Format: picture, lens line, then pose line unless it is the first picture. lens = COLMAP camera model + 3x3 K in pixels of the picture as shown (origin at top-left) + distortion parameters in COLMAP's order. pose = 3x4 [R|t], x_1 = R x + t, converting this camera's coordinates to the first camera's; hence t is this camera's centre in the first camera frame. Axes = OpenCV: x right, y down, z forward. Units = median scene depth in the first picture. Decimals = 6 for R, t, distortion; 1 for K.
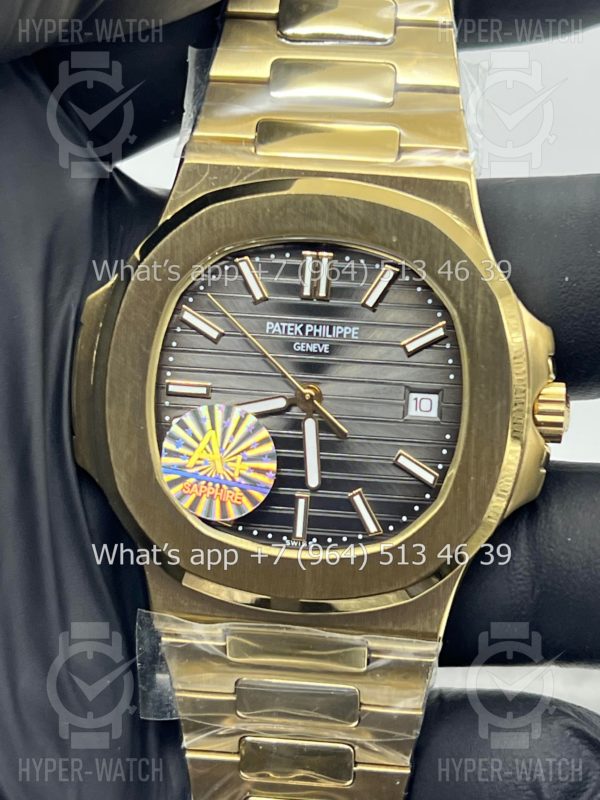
lens RADIAL K [[1807.9, 0, 300.0], [0, 1807.9, 400.0], [0, 0, 1]] dist [0.130958, -0.067205]
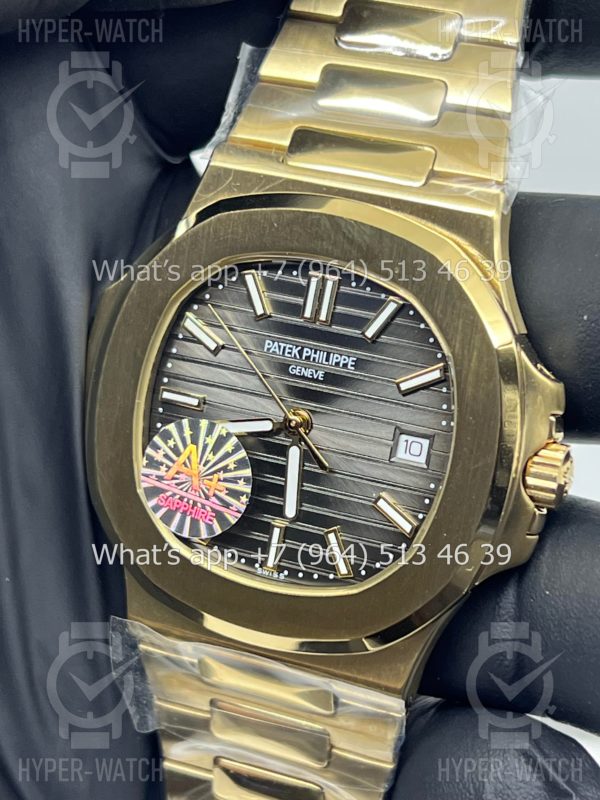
lens RADIAL K [[1807.9, 0, 300.0], [0, 1807.9, 400.0], [0, 0, 1]] dist [0.130958, -0.067205]
pose [[0.962117, 0.132223, -0.238429, 0.232316], [-0.124125, 0.991069, 0.048736, -0.060753], [0.242743, -0.017295, 0.969936, 0.074891]]
